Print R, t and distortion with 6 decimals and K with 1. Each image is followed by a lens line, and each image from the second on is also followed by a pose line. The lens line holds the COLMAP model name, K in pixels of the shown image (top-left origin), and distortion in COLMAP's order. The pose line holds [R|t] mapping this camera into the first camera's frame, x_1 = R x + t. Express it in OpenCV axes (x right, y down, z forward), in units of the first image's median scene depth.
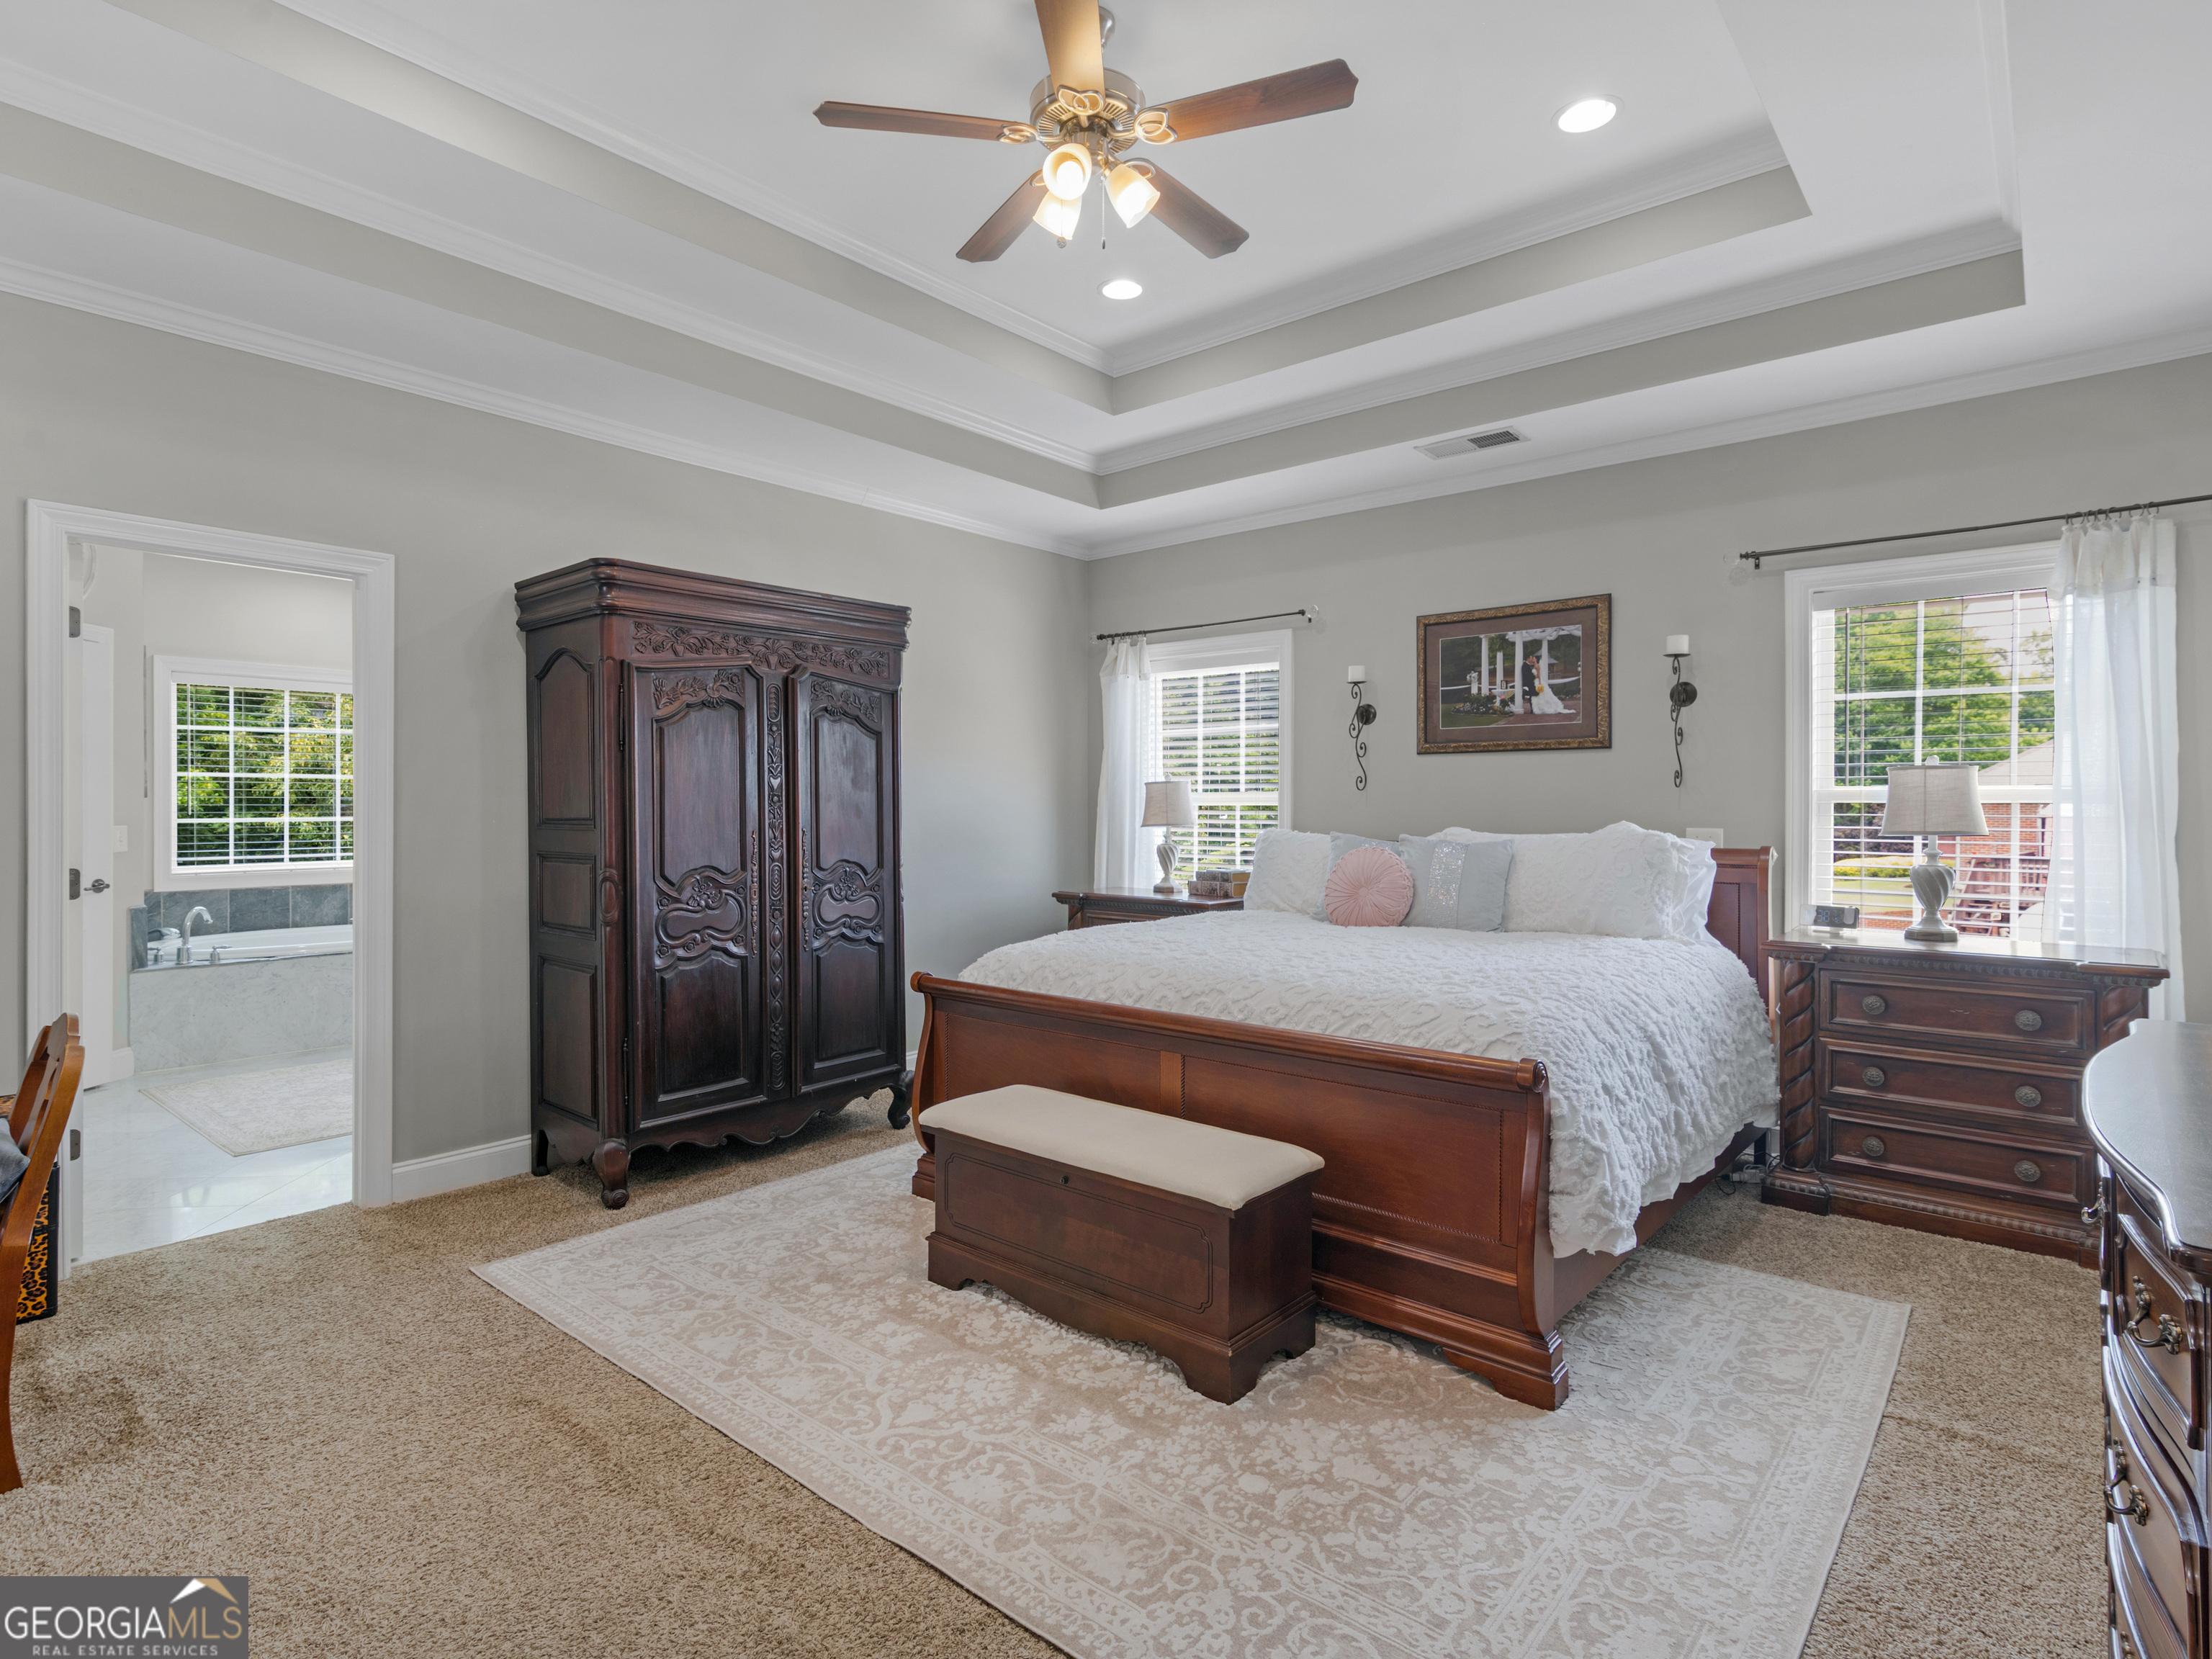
lens RADIAL K [[1145.5, 0, 1136.1], [0, 1145.5, 834.7], [0, 0, 1]] dist [0.002118, -0.000686]
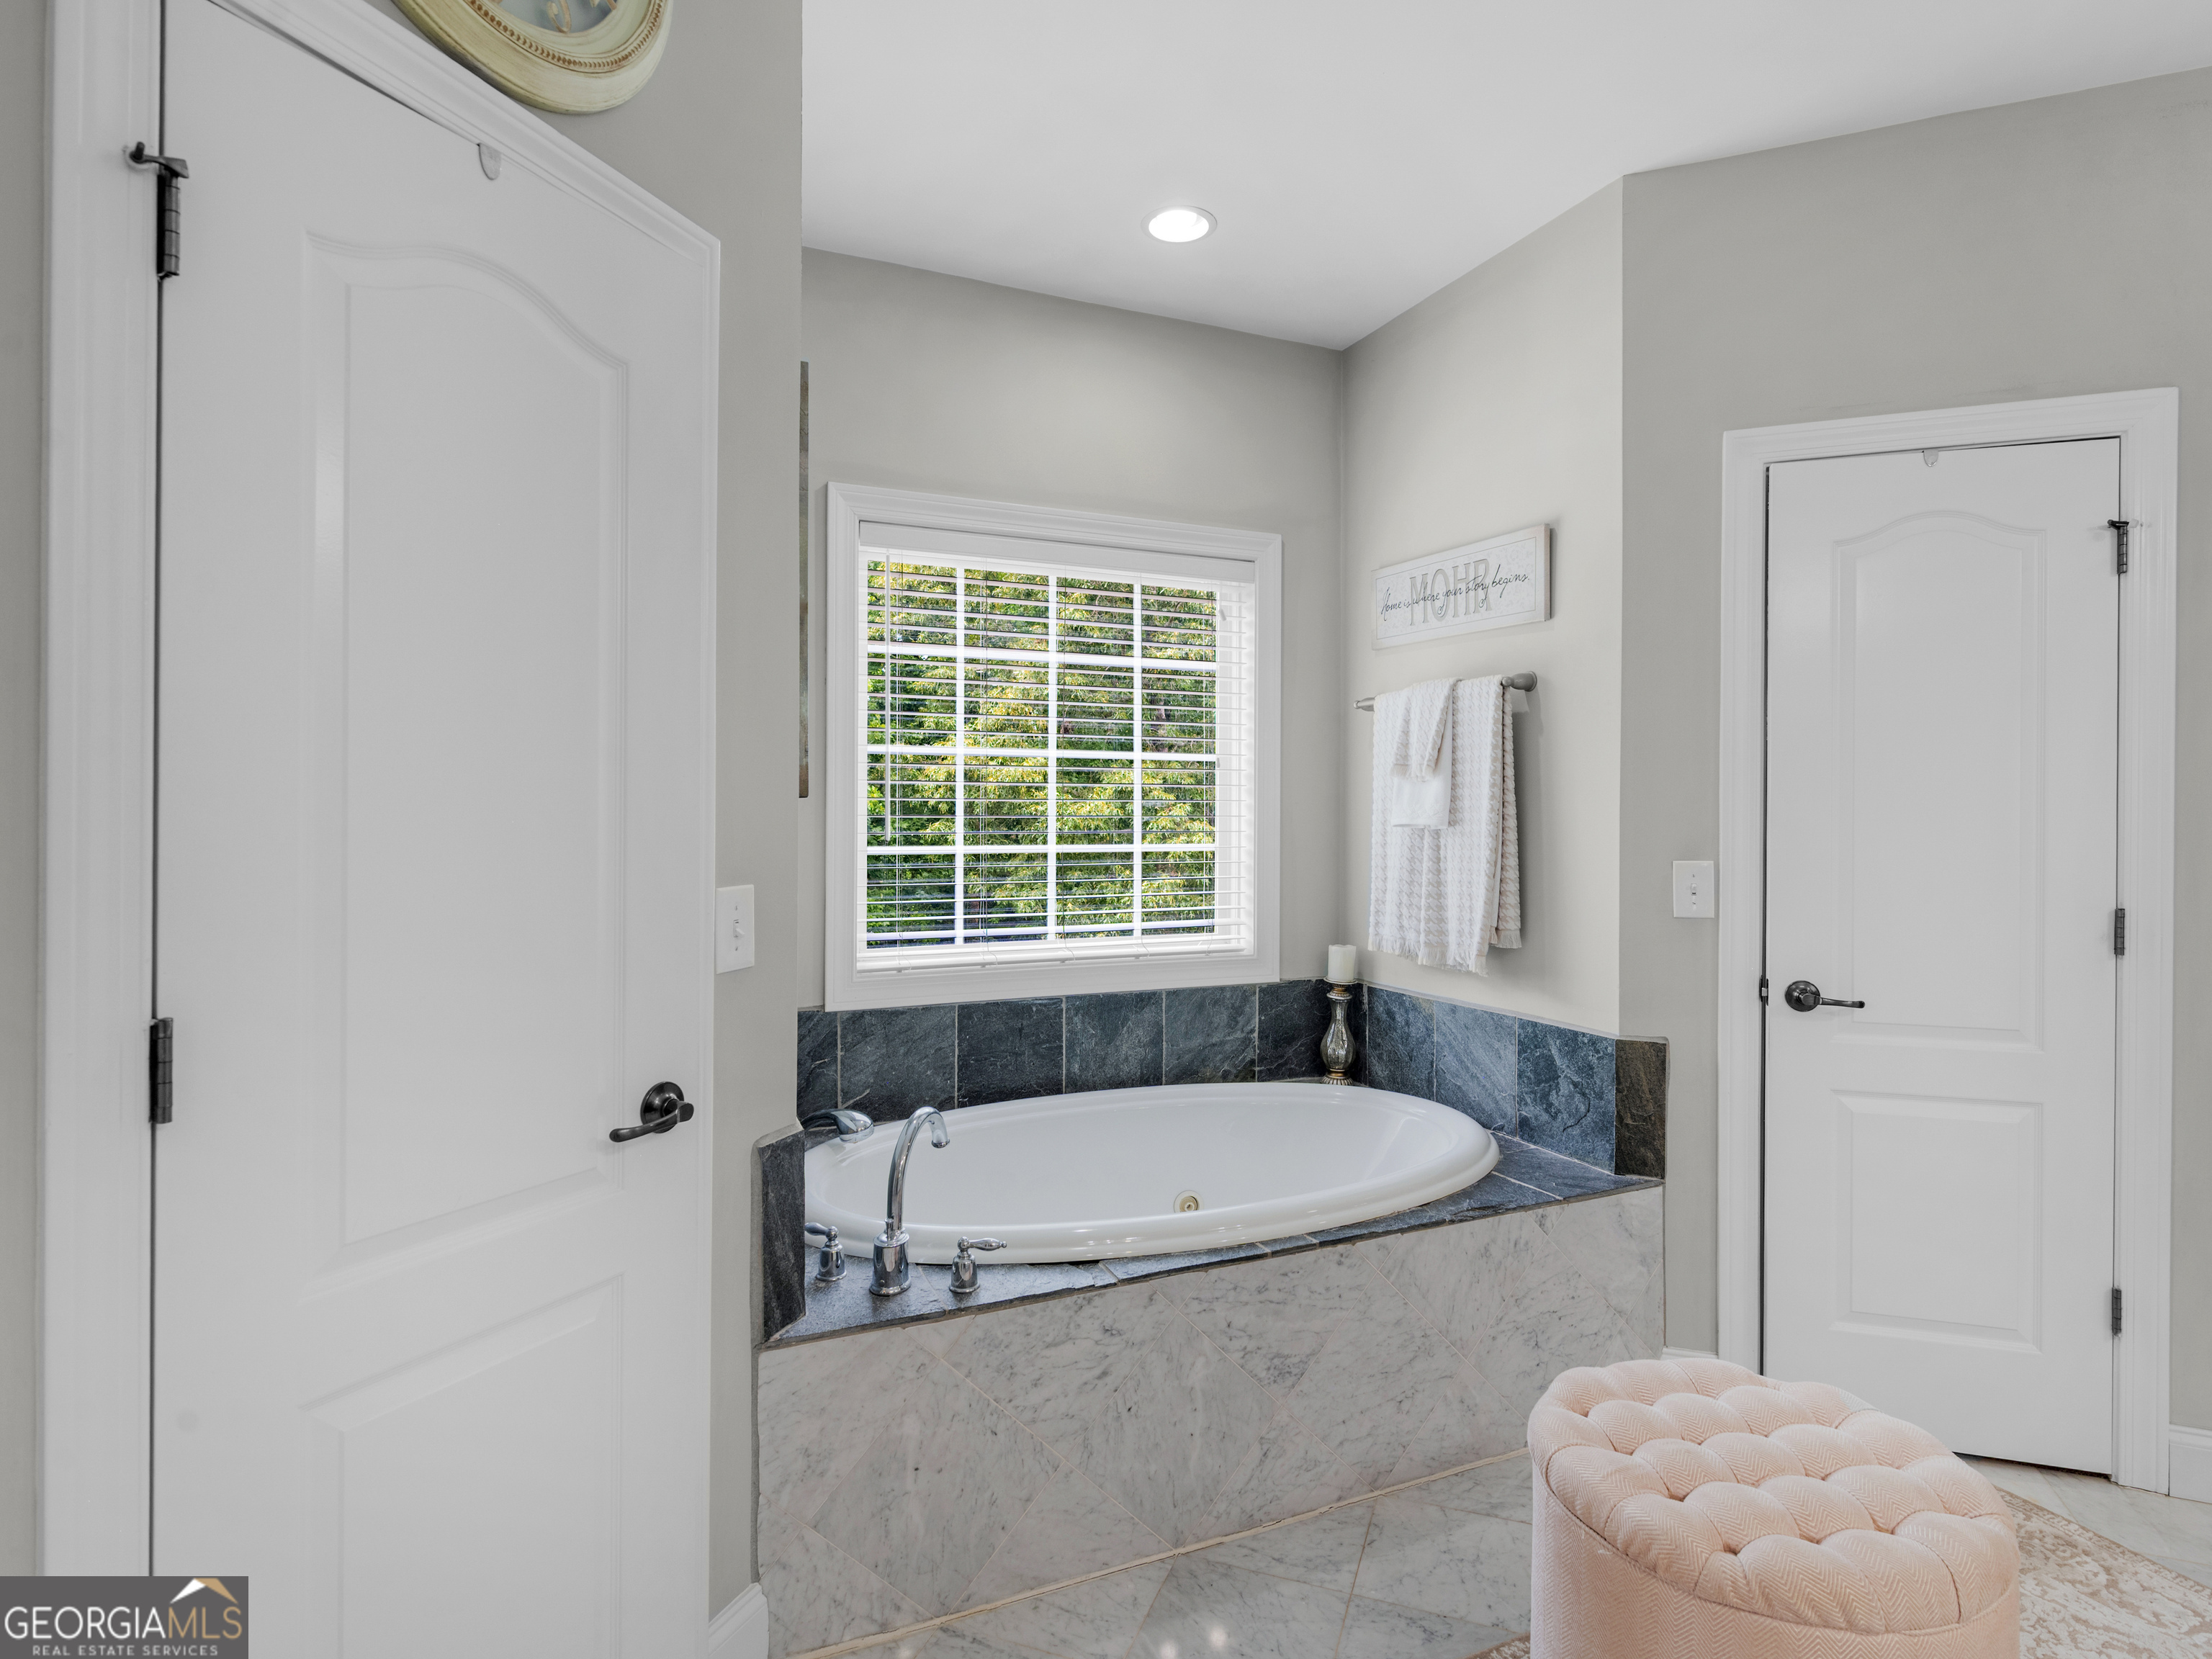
lens RADIAL K [[1134.4, 0, 1106.0], [0, 1134.4, 829.5], [0, 0, 1]] dist [0.011981, -0.000003]
pose [[0.889746, -0.007042, -0.456402, -0.541552], [0.001591, 0.999923, -0.012325, -0.015626], [0.456454, 0.010240, 0.889688, 0.637475]]
